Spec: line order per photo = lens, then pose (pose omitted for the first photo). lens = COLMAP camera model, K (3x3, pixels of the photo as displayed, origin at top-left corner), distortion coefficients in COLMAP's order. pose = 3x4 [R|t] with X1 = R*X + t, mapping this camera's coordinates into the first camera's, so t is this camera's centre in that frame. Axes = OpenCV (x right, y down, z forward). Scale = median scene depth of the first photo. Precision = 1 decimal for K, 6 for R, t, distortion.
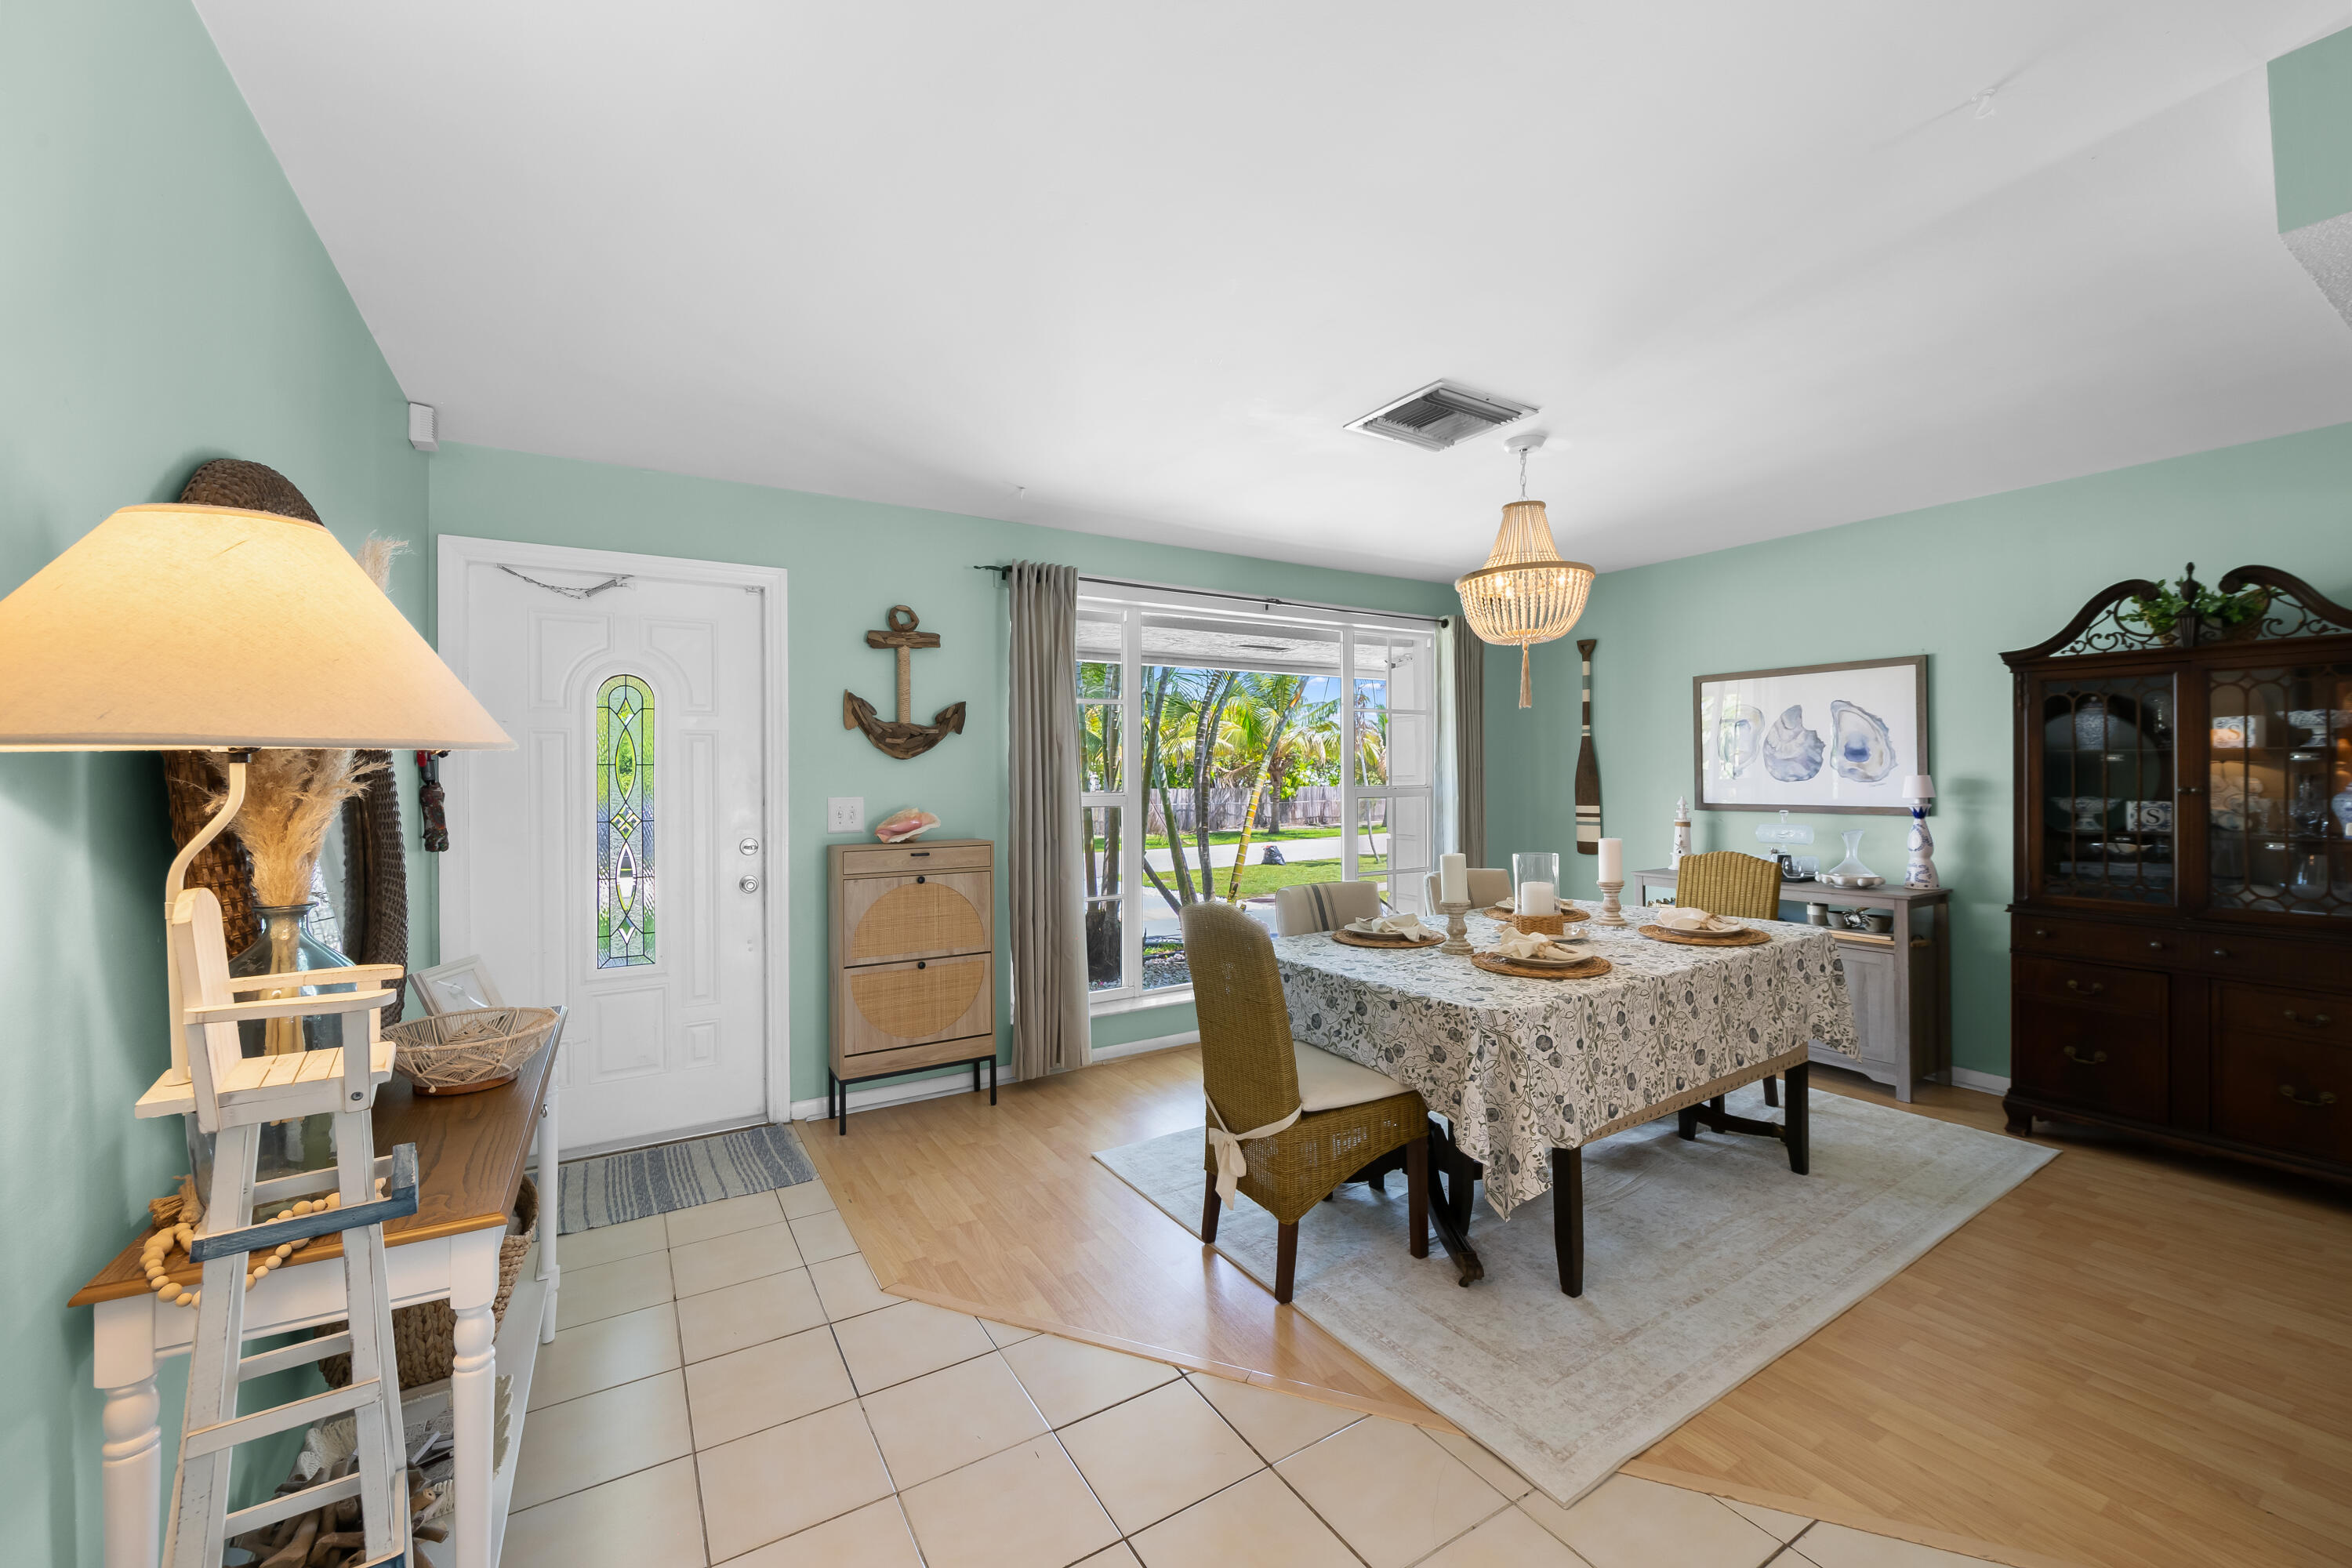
lens RADIAL K [[936.8, 0, 1195.3], [0, 936.8, 768.7], [0, 0, 1]] dist [-0.004356, 0.000018]
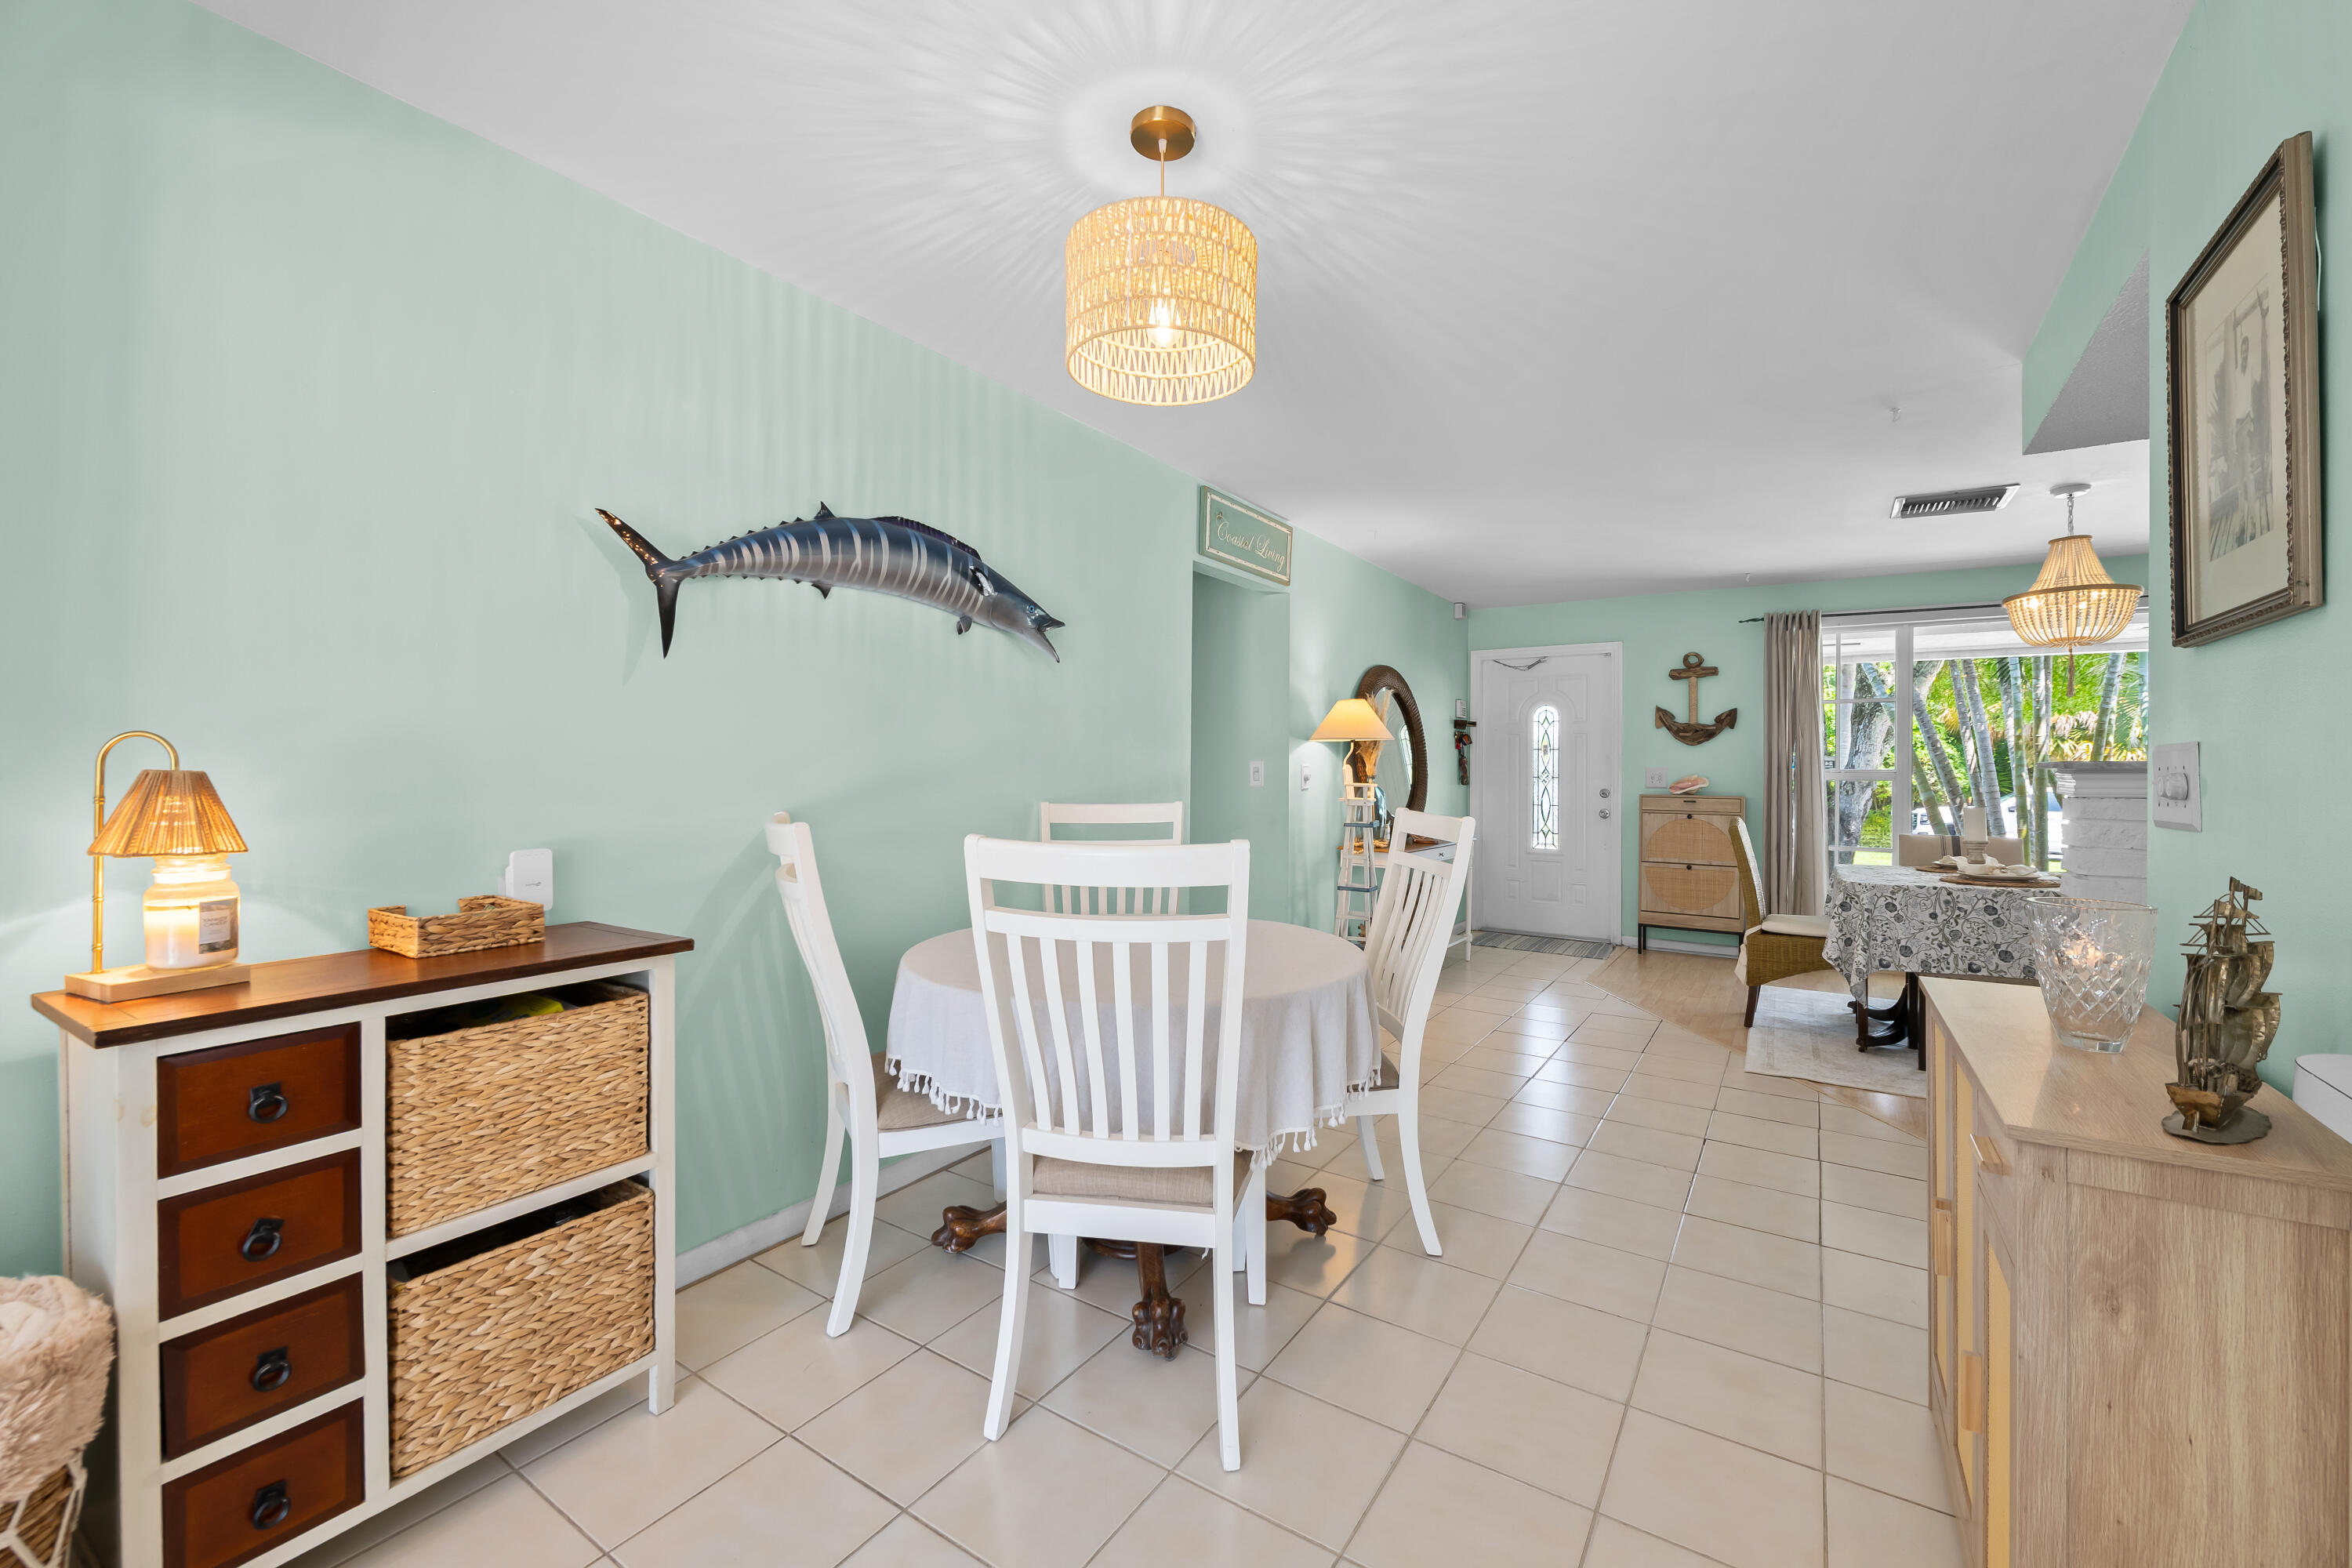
lens RADIAL K [[936.8, 0, 1176.1], [0, 936.8, 770.7], [0, 0, 1]] dist [-0.004356, 0.000018]
pose [[0.410833, 0.010326, -0.911652, 0.803995], [-0.006869, 0.999943, 0.008230, 0.026693], [0.911685, 0.002881, 0.410881, -0.497699]]
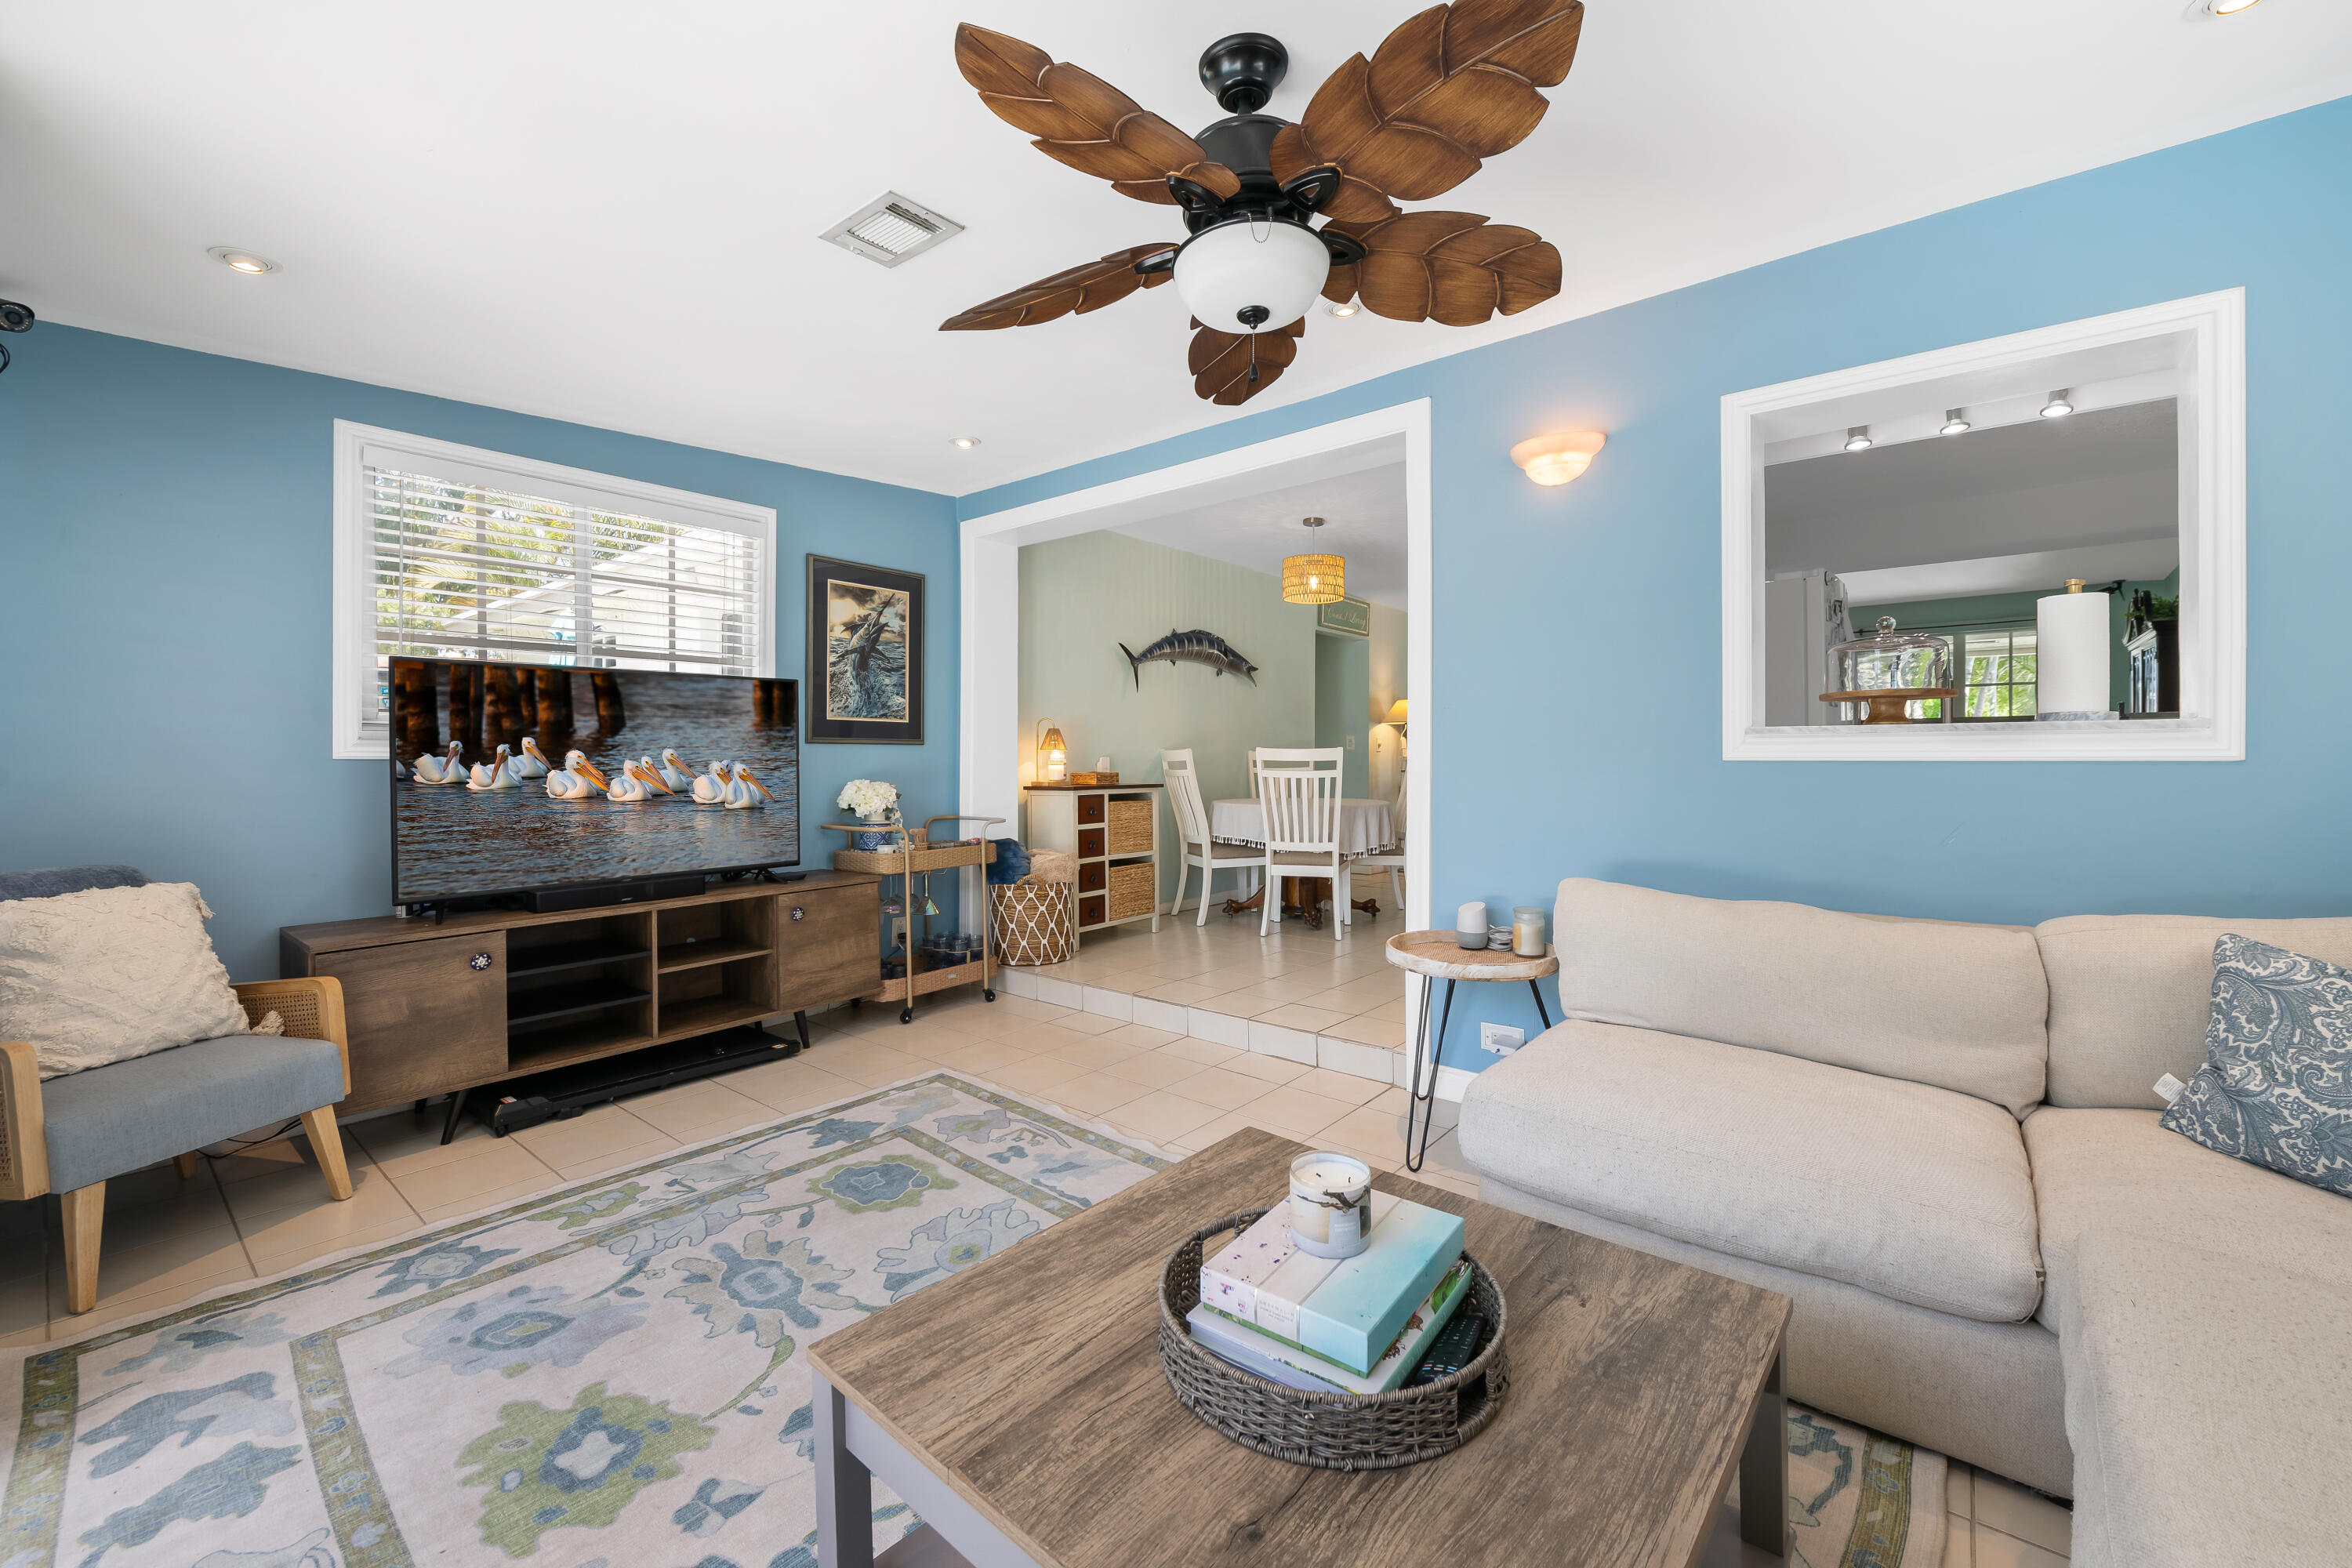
lens RADIAL K [[936.8, 0, 1183.4], [0, 936.8, 766.0], [0, 0, 1]] dist [-0.004356, 0.000018]
pose [[0.315717, 0.009574, -0.948805, 1.651719], [-0.000642, 0.999951, 0.009876, 0.072185], [0.948853, -0.002509, 0.315708, -0.943621]]
